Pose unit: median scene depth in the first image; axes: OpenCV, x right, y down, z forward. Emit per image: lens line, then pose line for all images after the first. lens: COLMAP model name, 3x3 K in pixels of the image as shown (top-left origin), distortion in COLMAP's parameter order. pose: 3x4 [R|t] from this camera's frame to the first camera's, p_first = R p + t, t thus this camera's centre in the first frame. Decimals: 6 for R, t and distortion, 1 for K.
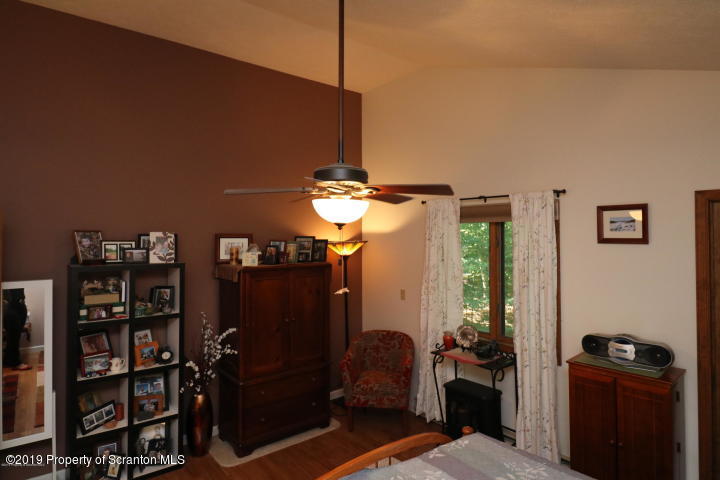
lens RADIAL K [[419.9, 0, 362.6], [0, 419.9, 224.7], [0, 0, 1]] dist [0.004679, 0.001585]
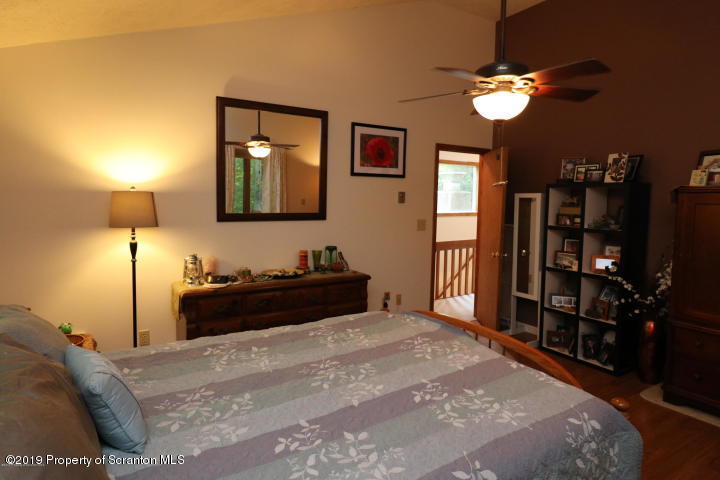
lens RADIAL K [[412.3, 0, 360.0], [0, 412.3, 240.0], [0, 0, 1]] dist [0.000634, 0.000209]
pose [[-0.126139, 0.104287, -0.986516, 0.691096], [0.009727, 0.994541, 0.103892, 0.127600], [0.991965, 0.003509, -0.126465, 0.520822]]
